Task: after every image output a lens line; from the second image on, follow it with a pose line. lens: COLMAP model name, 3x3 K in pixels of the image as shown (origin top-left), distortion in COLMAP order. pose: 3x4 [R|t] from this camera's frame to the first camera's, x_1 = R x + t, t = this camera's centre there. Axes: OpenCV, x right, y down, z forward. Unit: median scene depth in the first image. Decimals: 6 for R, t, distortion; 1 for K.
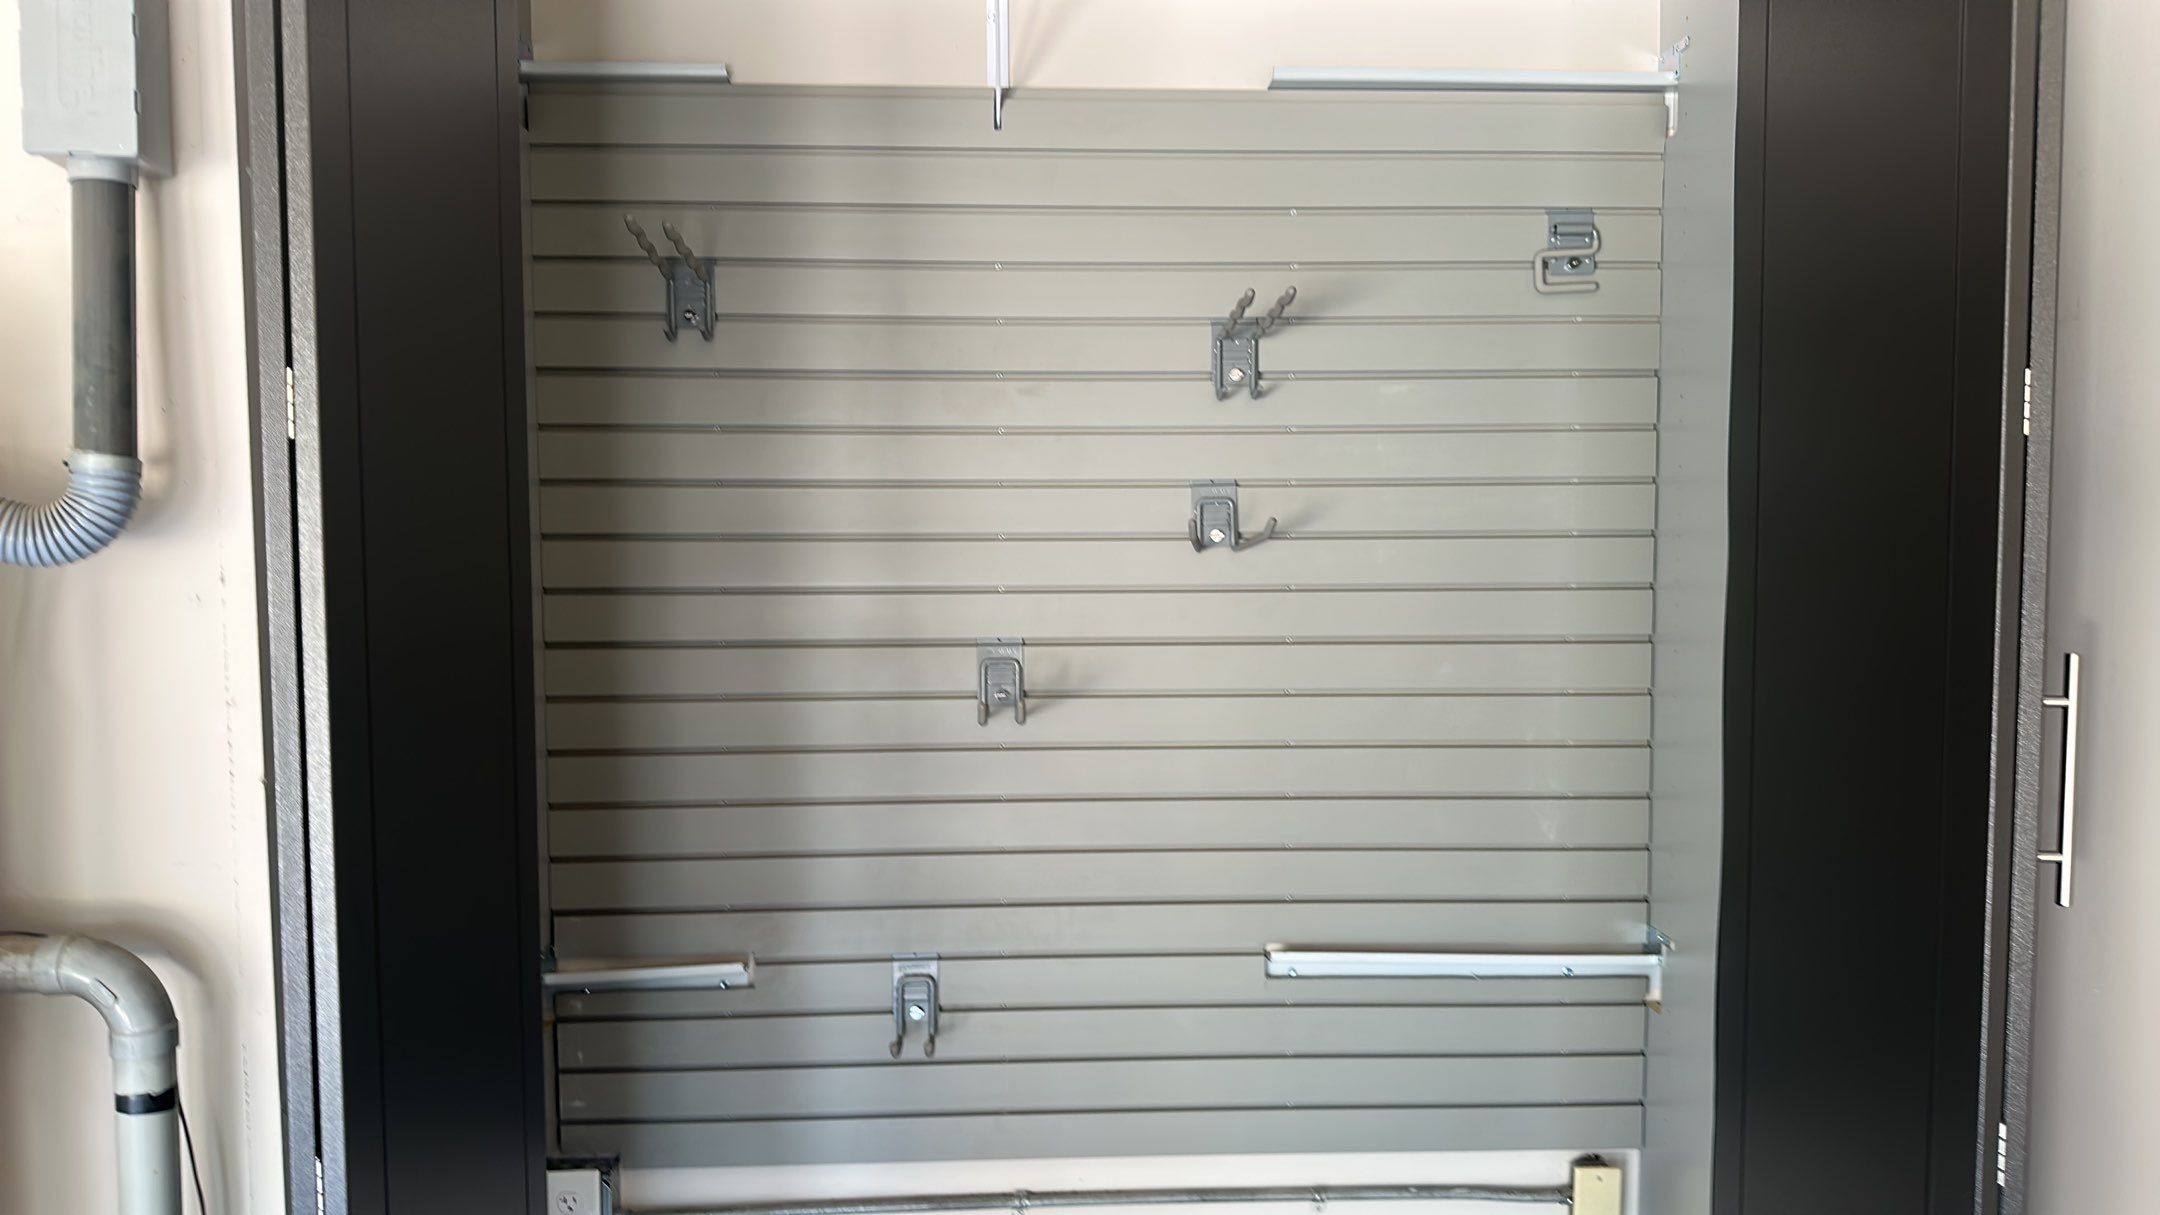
lens RADIAL K [[1465.1, 0, 1080.0], [0, 1465.1, 607.5], [0, 0, 1]] dist [0.057182, -0.053696]
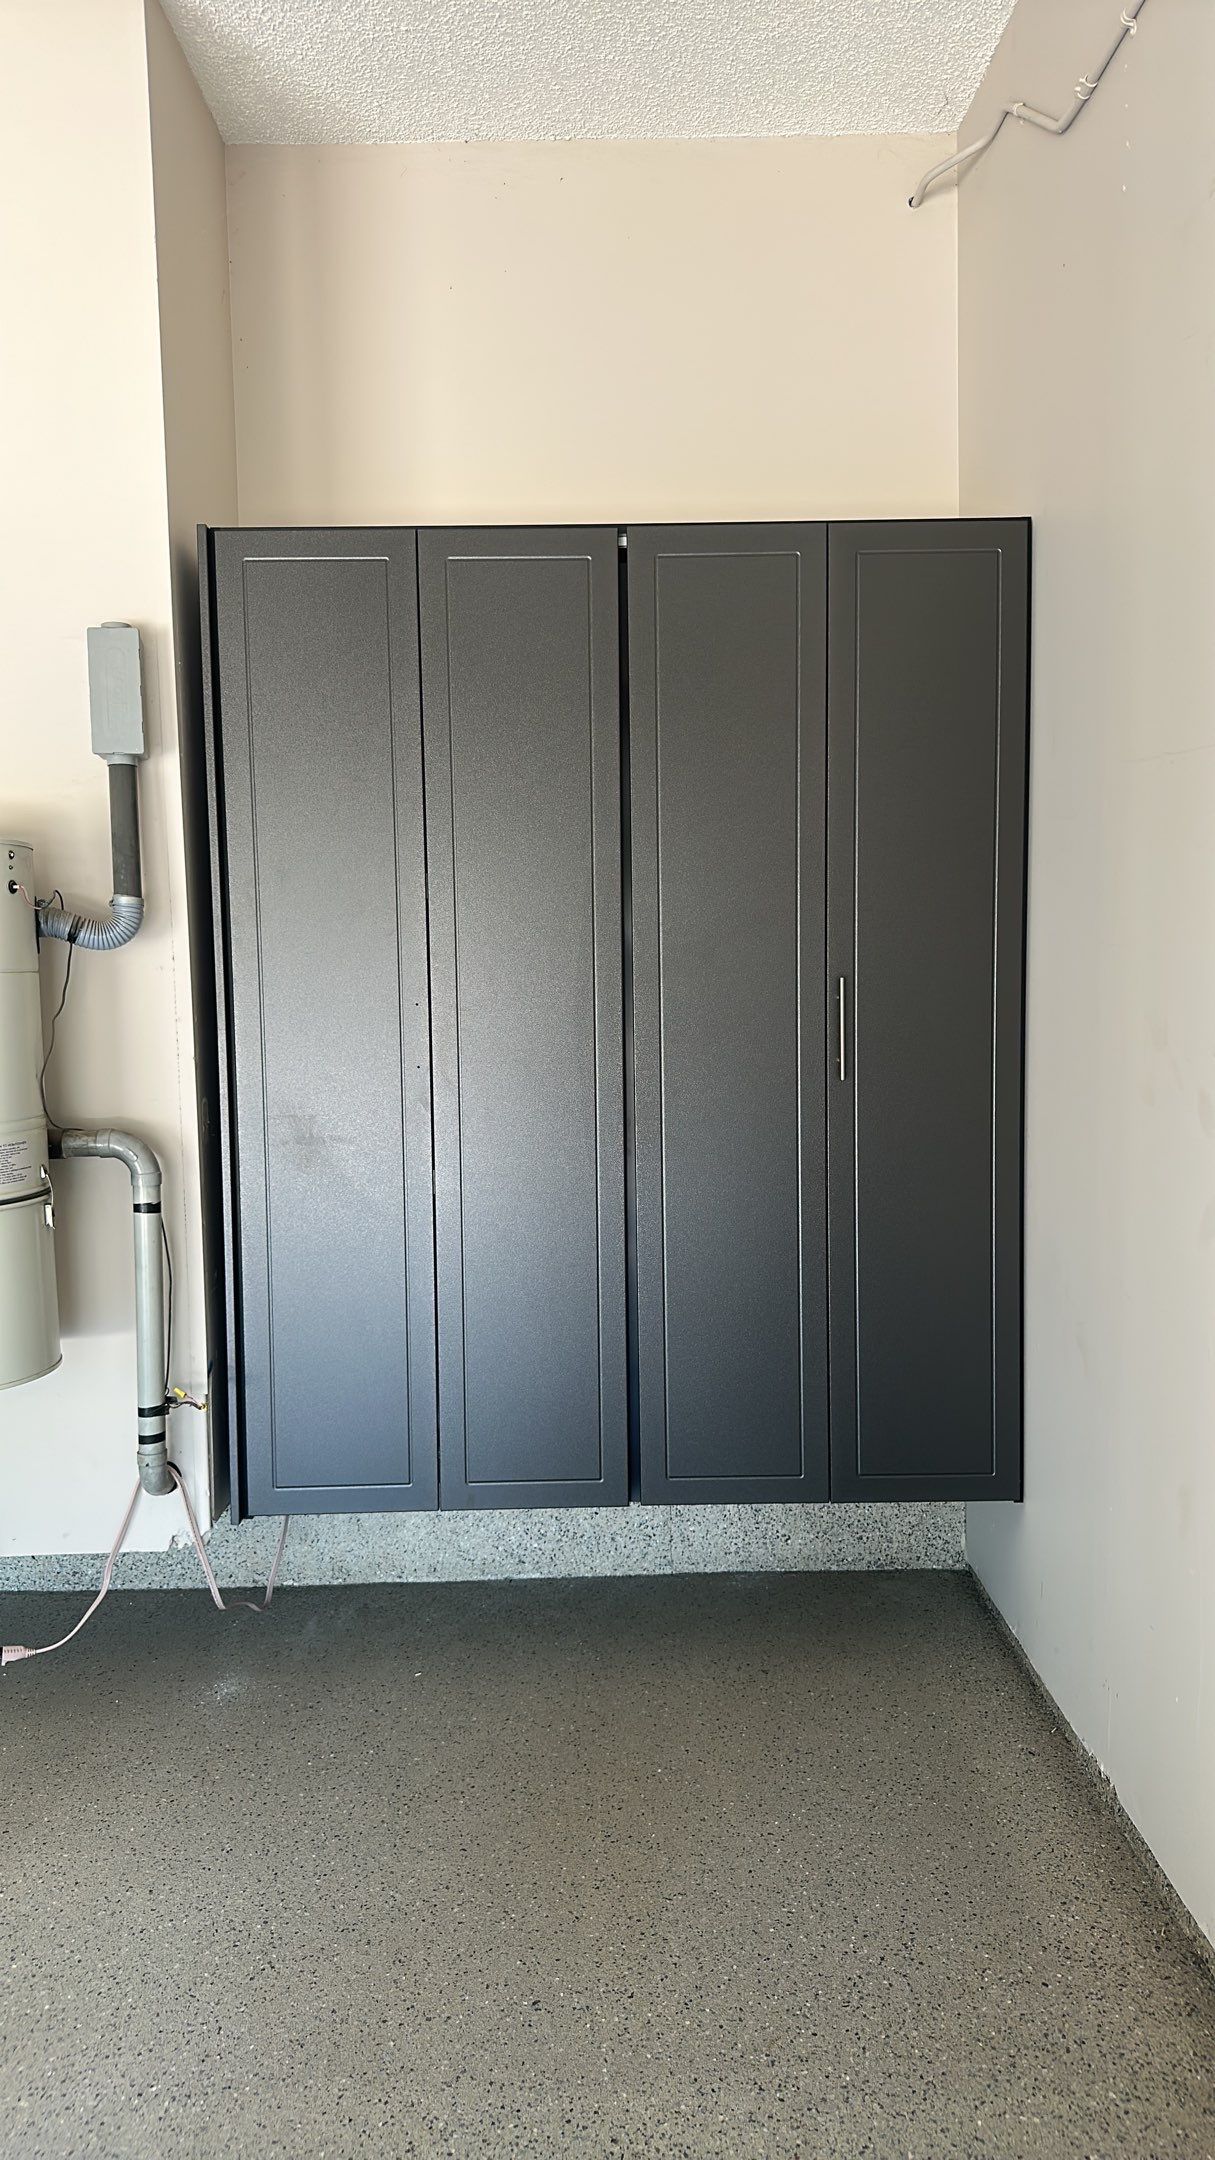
lens RADIAL K [[1465.1, 0, 607.5], [0, 1465.1, 1080.0], [0, 0, 1]] dist [0.057182, -0.053696]
pose [[0.999394, -0.008617, -0.033716, 0.058674], [0.009299, 0.999755, 0.020109, 0.080386], [0.033535, -0.020410, 0.999229, -0.706190]]
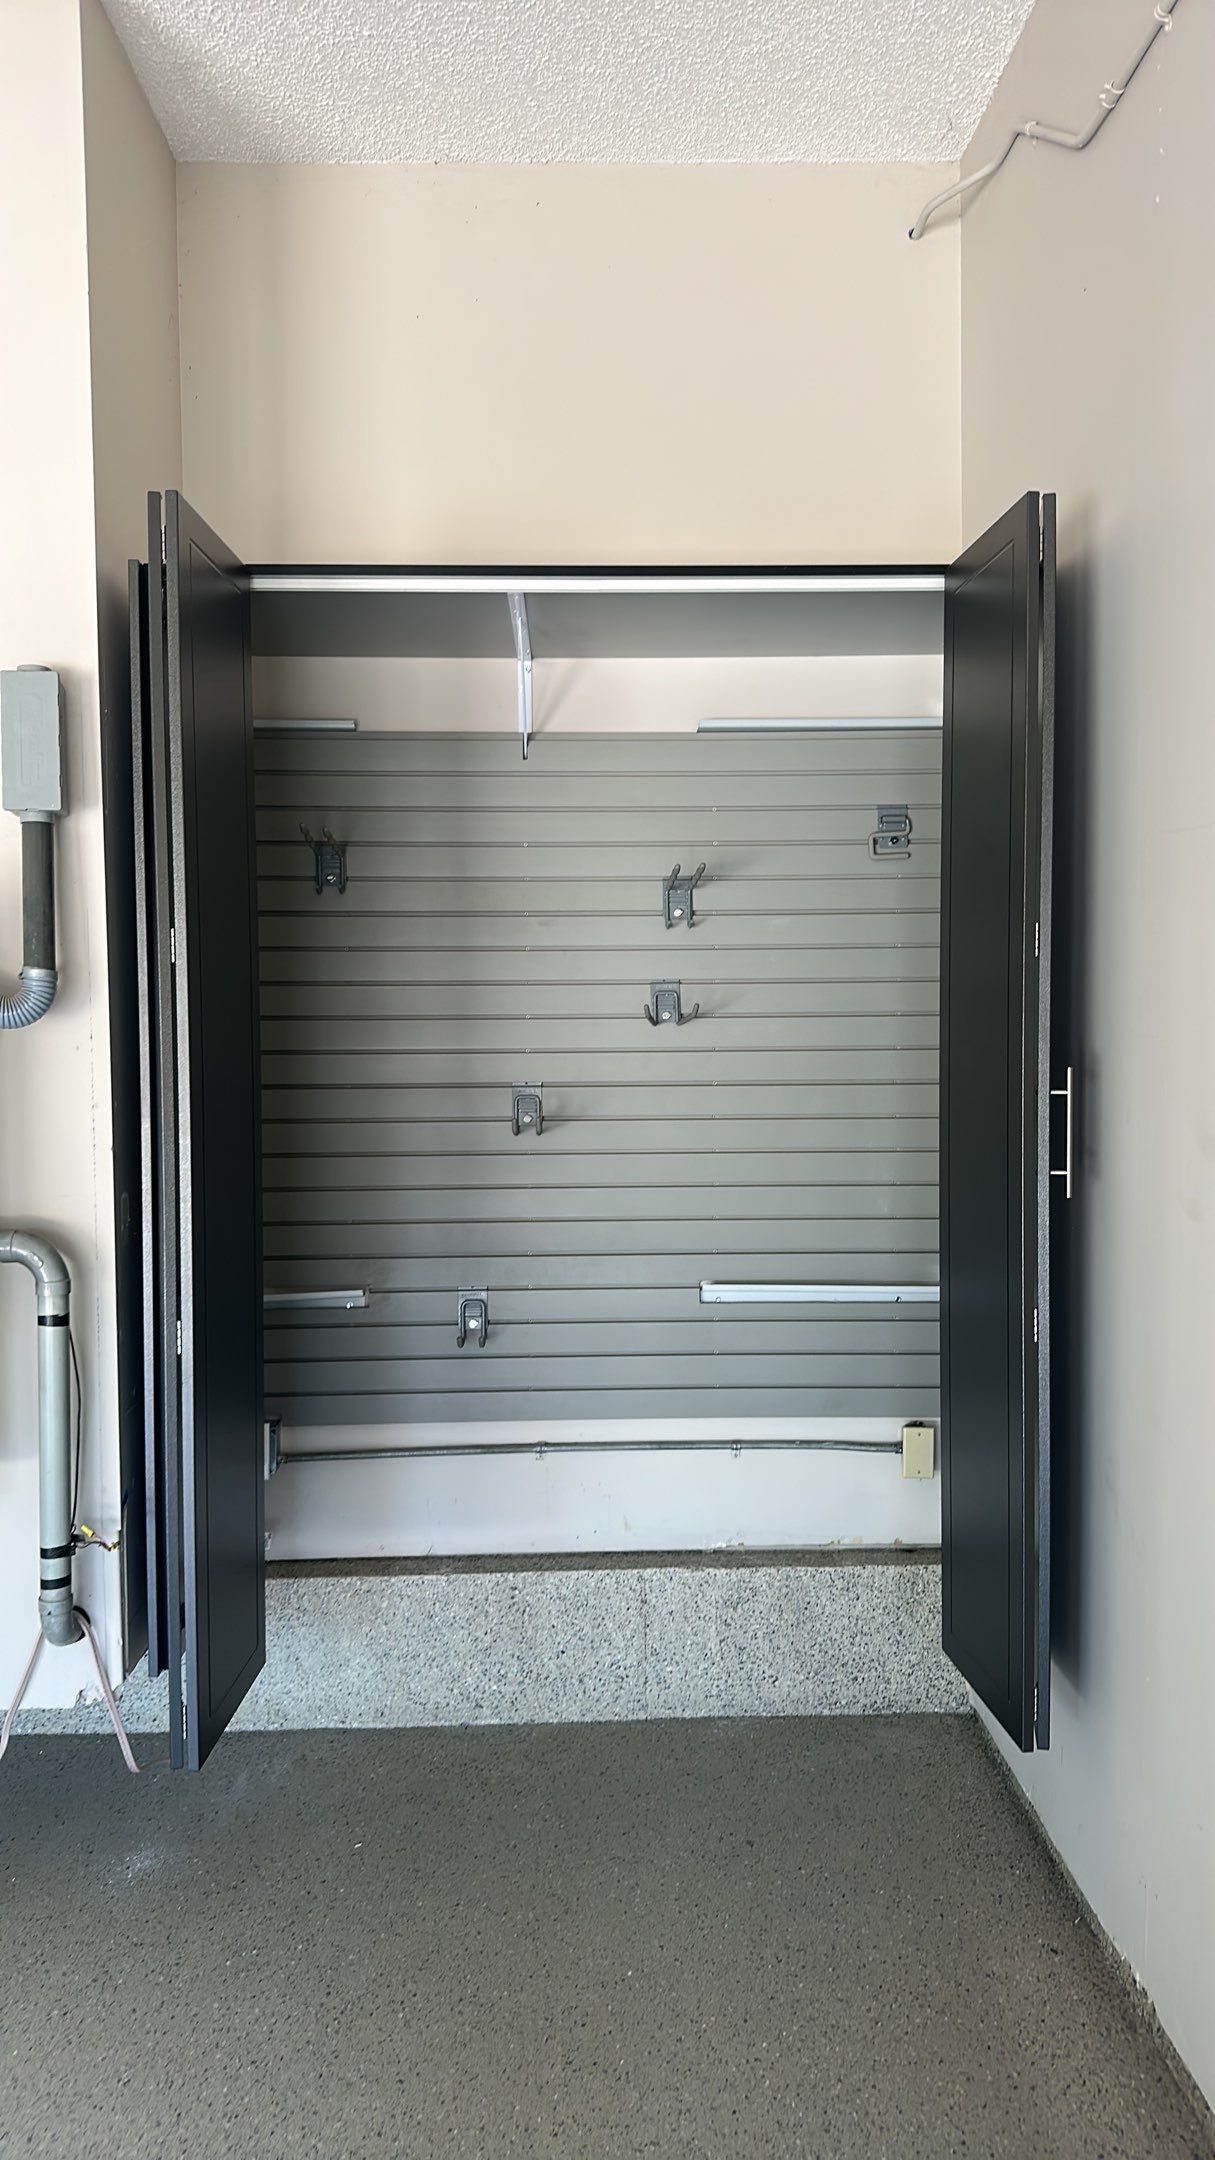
lens RADIAL K [[1465.1, 0, 607.5], [0, 1465.1, 1080.0], [0, 0, 1]] dist [0.057182, -0.053696]
pose [[0.999807, -0.001584, -0.019603, 0.061687], [0.001229, 0.999835, -0.018110, 0.047488], [0.019629, 0.018083, 0.999644, -0.555001]]
